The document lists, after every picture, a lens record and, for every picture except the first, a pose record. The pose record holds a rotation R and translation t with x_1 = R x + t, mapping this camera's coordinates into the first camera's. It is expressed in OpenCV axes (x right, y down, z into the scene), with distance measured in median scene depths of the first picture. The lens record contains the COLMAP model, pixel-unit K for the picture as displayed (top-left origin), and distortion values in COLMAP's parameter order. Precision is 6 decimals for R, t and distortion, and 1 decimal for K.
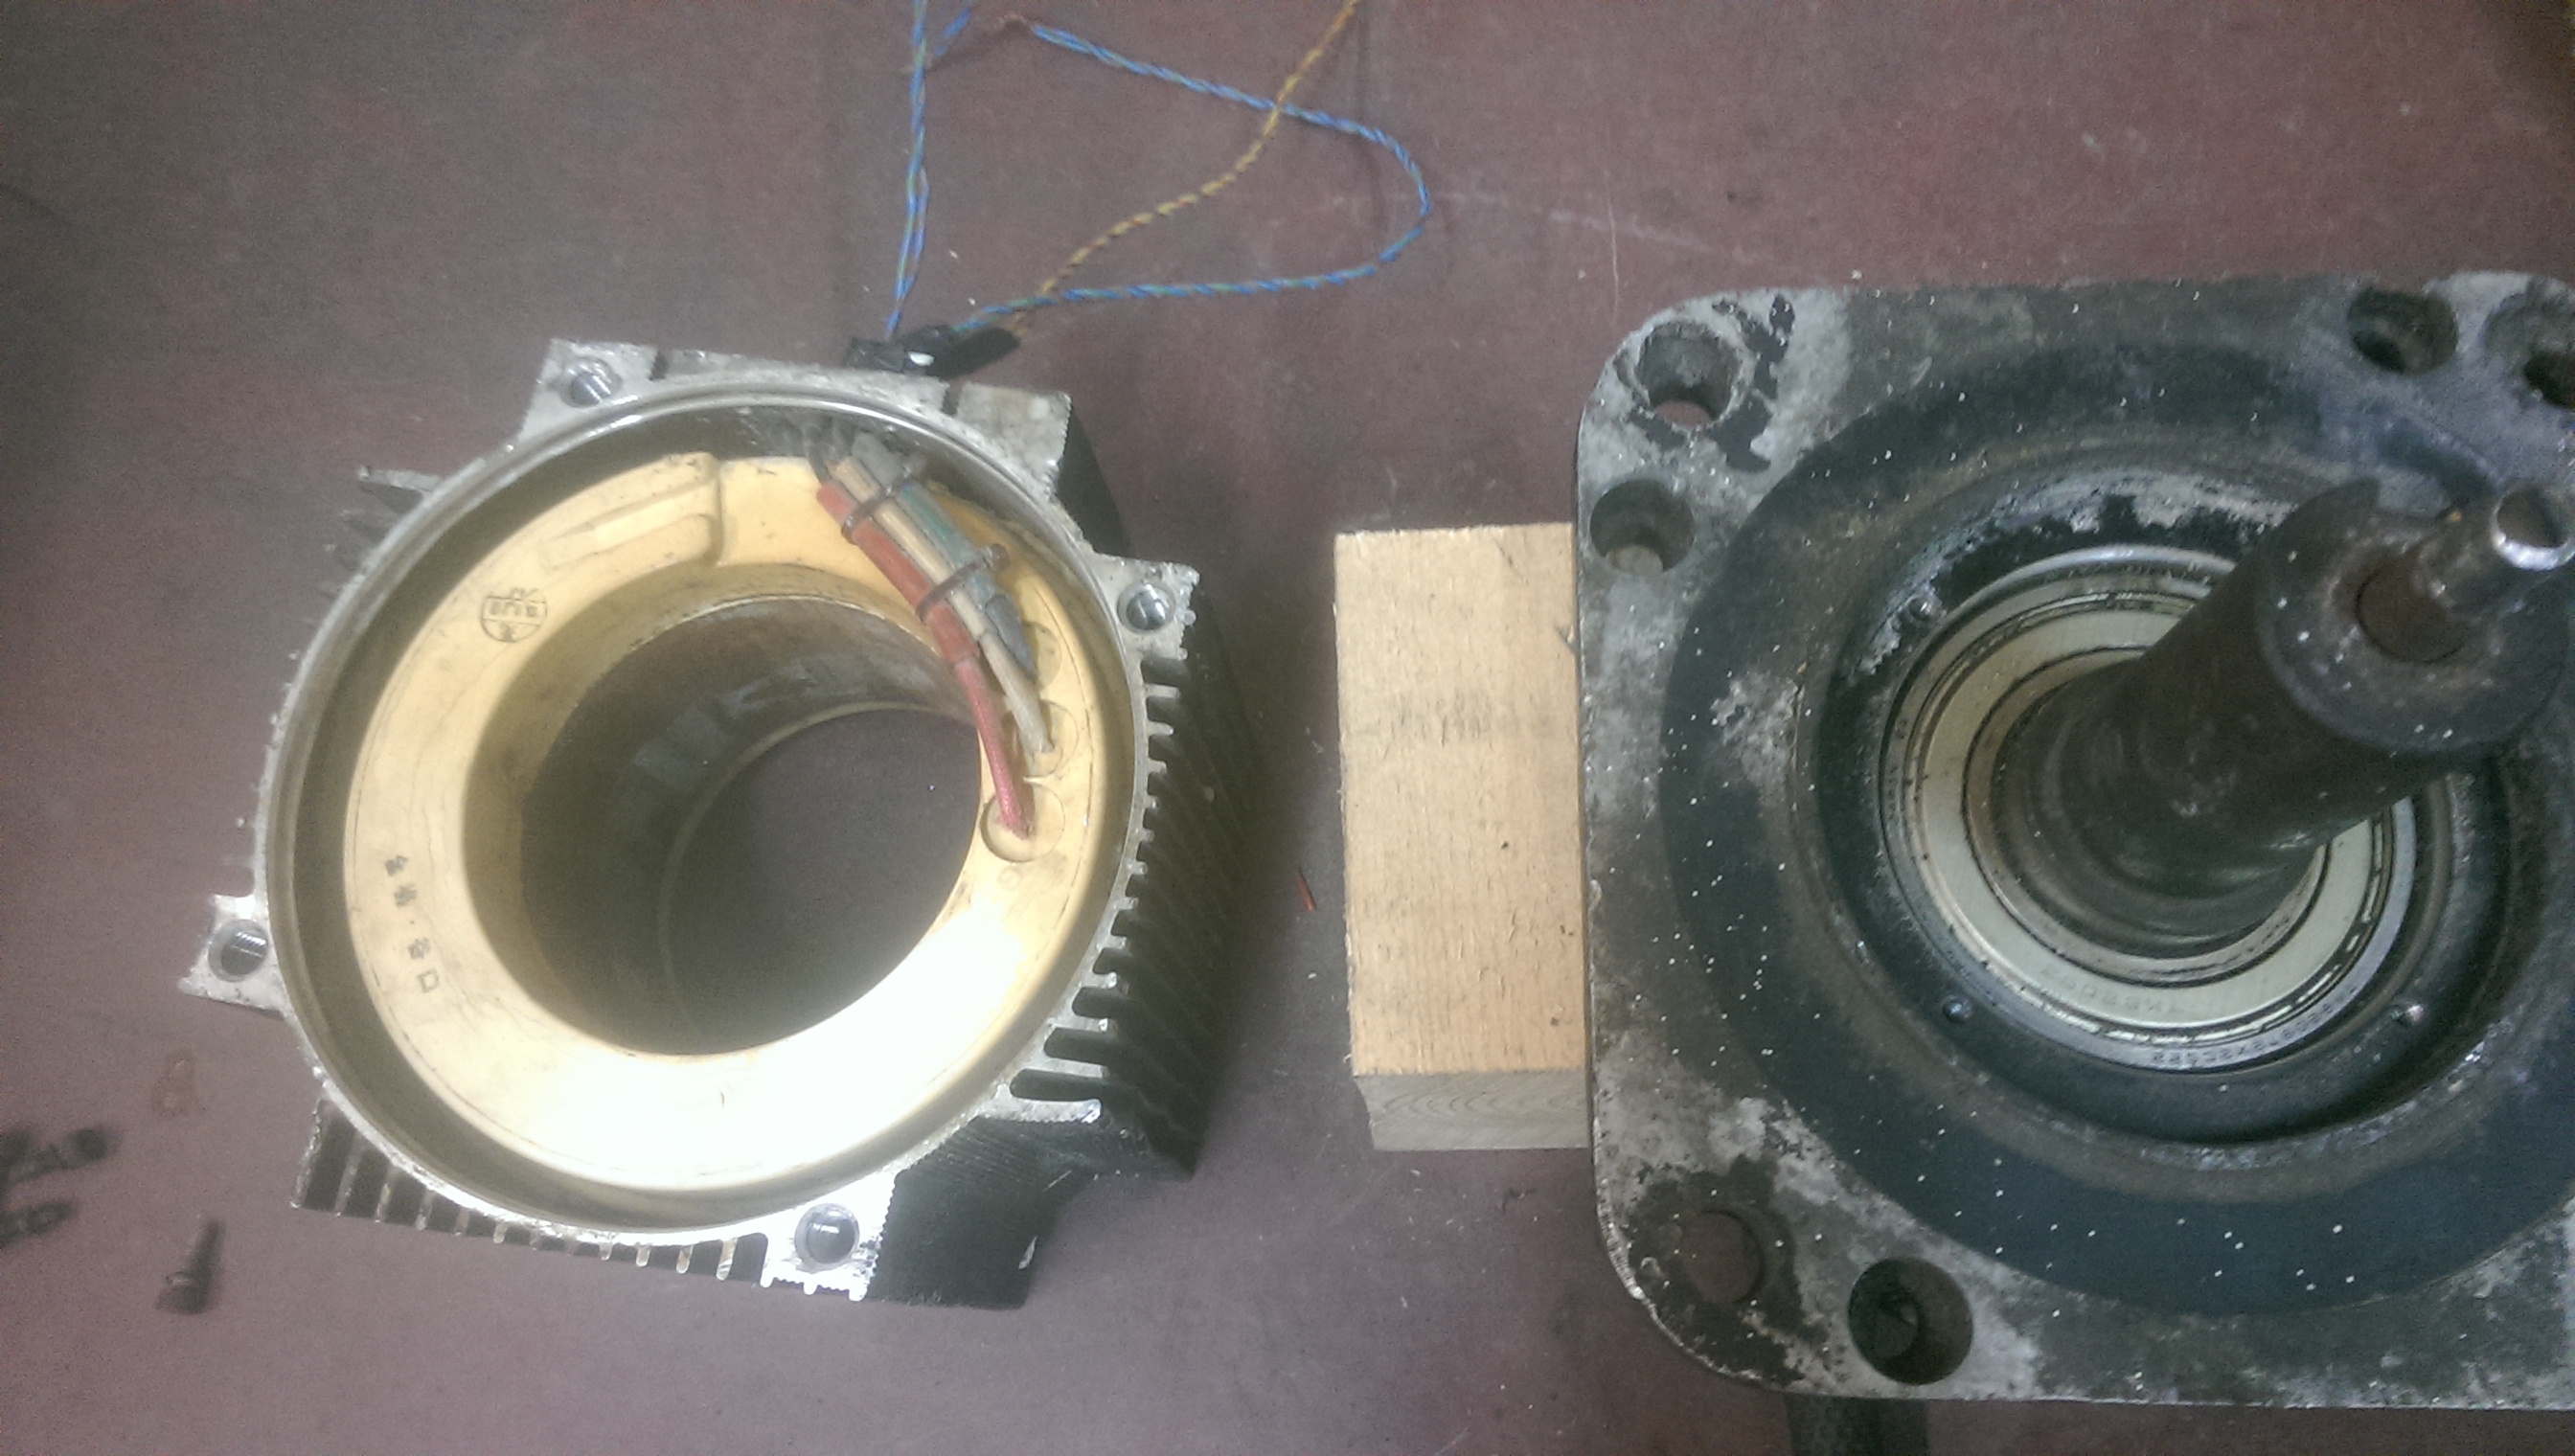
lens RADIAL K [[1887.6, 0, 1291.7], [0, 1887.6, 739.7], [0, 0, 1]] dist [0.088954, -0.160039]
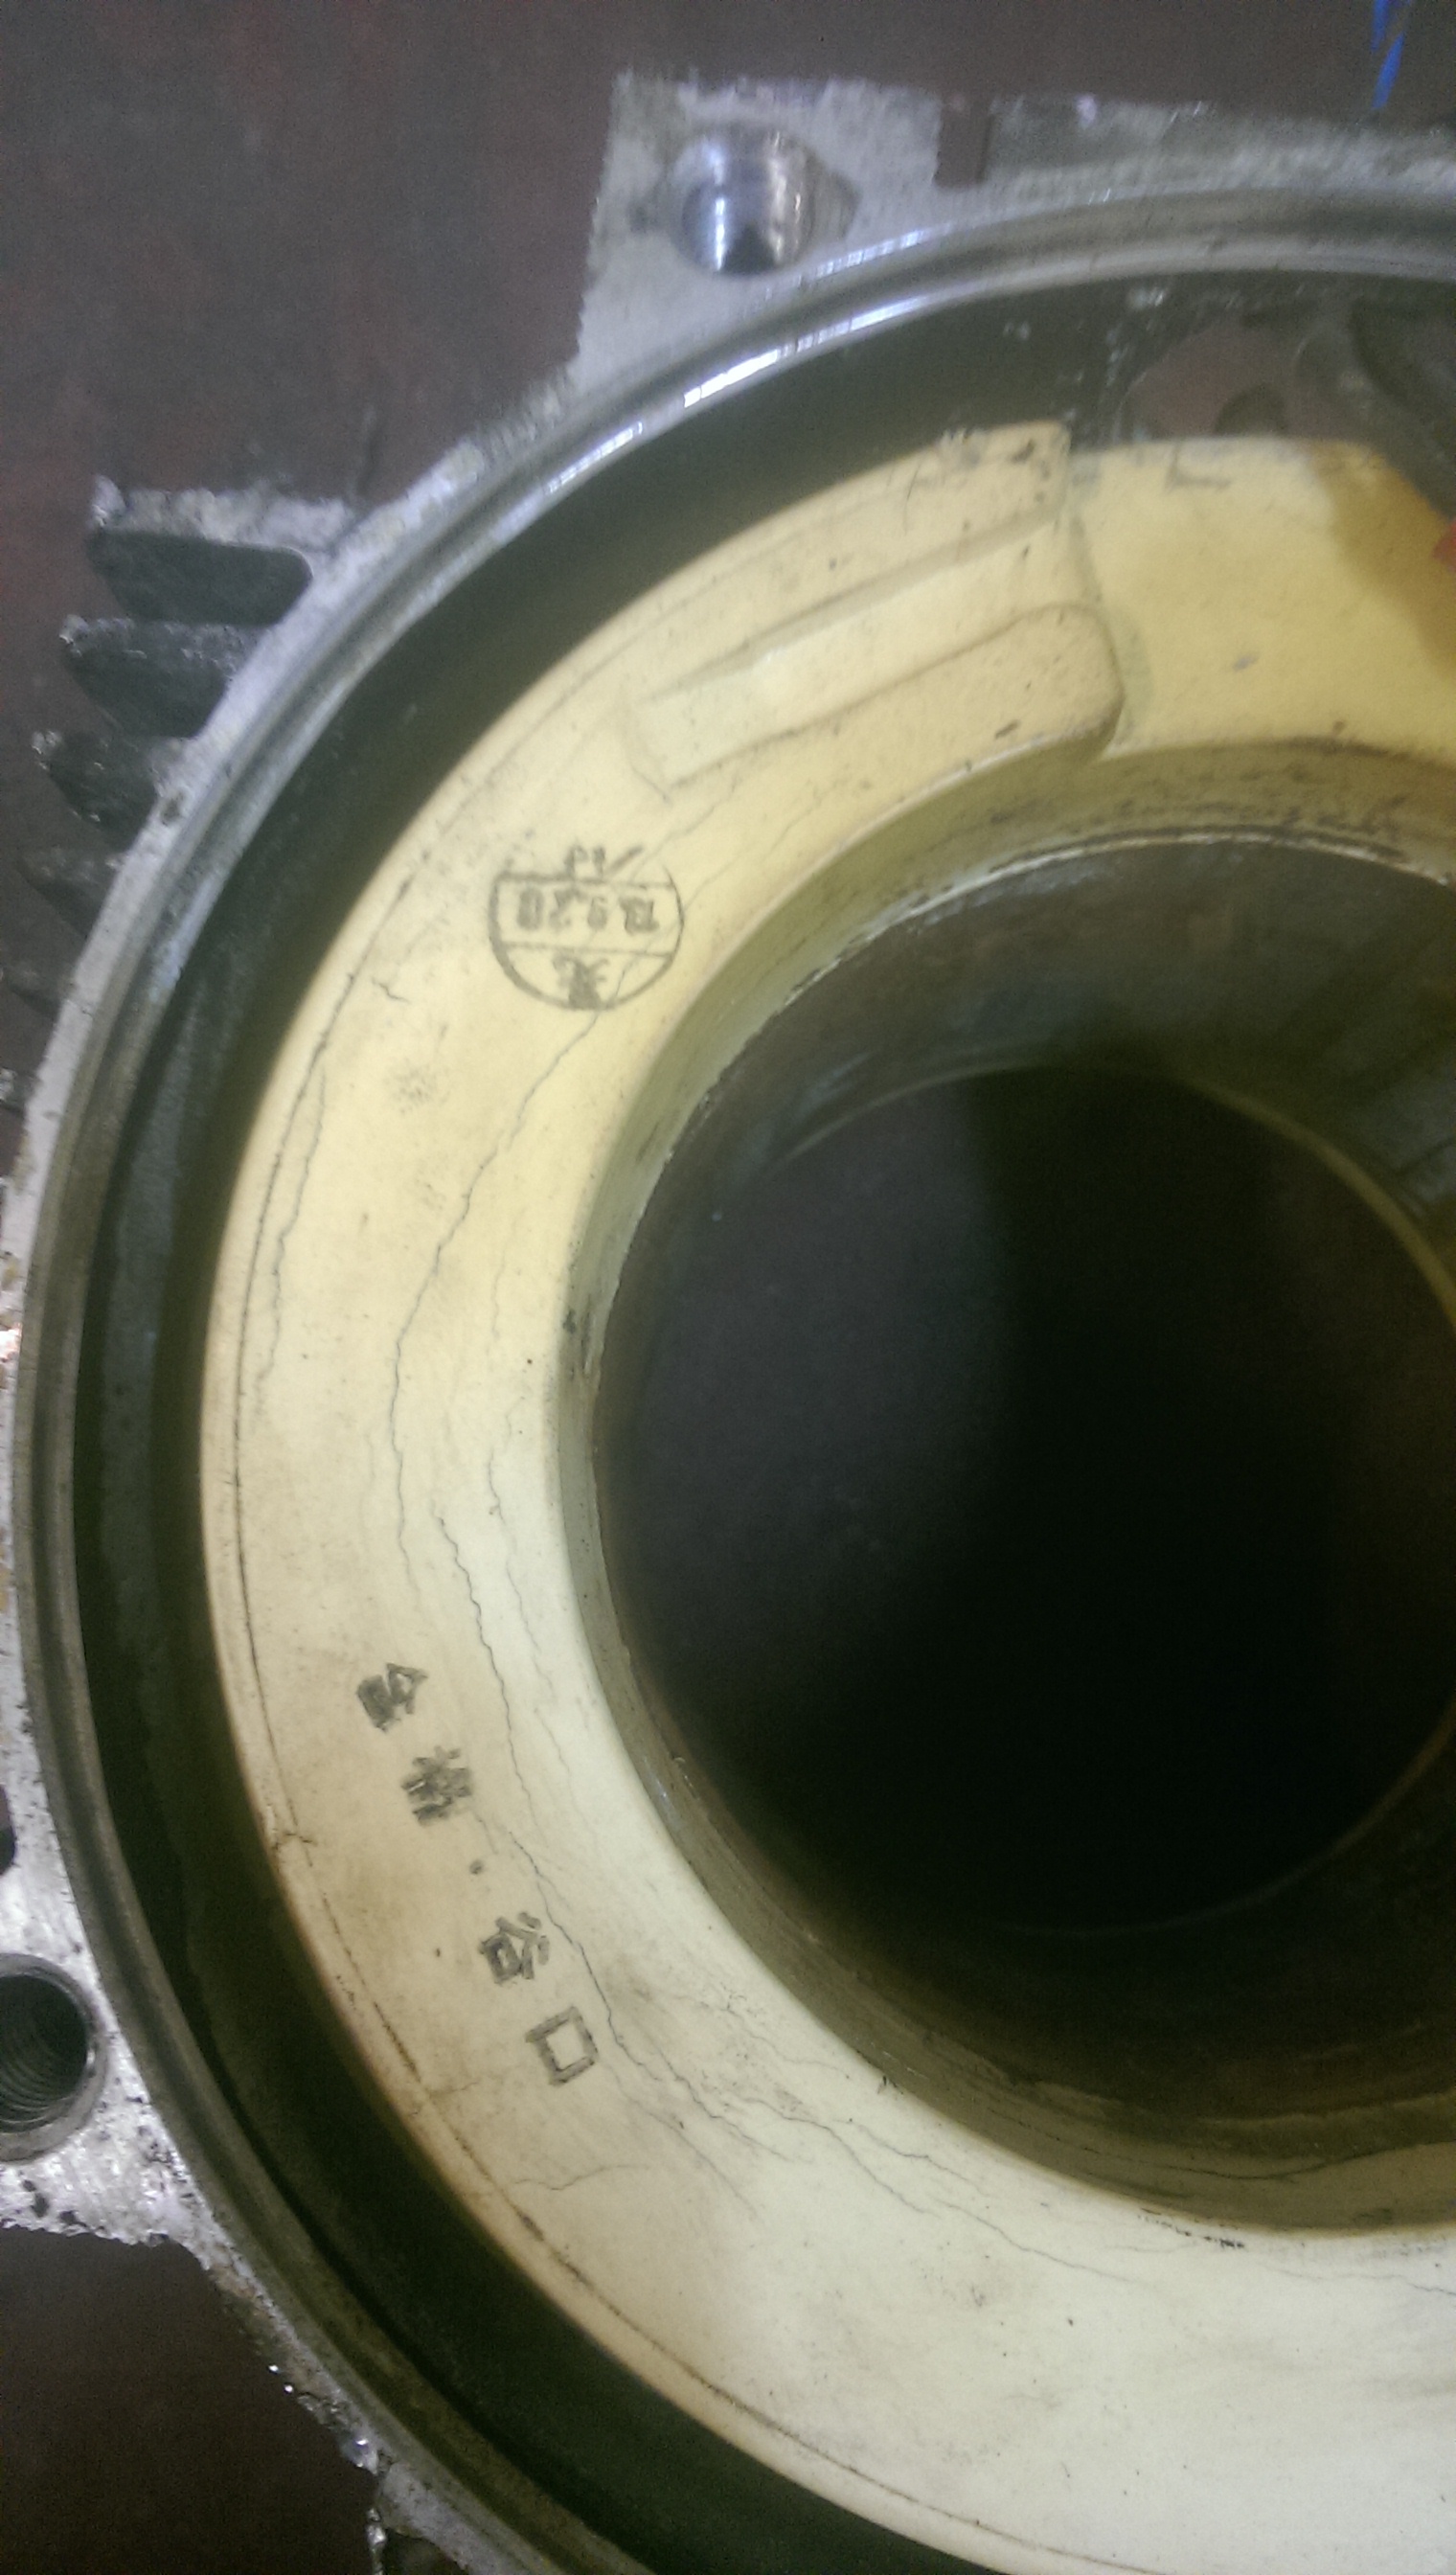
lens RADIAL K [[2096.8, 0, 794.9], [0, 2096.8, 1332.5], [0, 0, 1]] dist [0.108531, -0.241462]
pose [[0.994819, -0.062213, 0.080404, -0.406027], [0.047968, 0.984567, 0.168308, -0.055514], [-0.089634, -0.163579, 0.982450, 0.608016]]
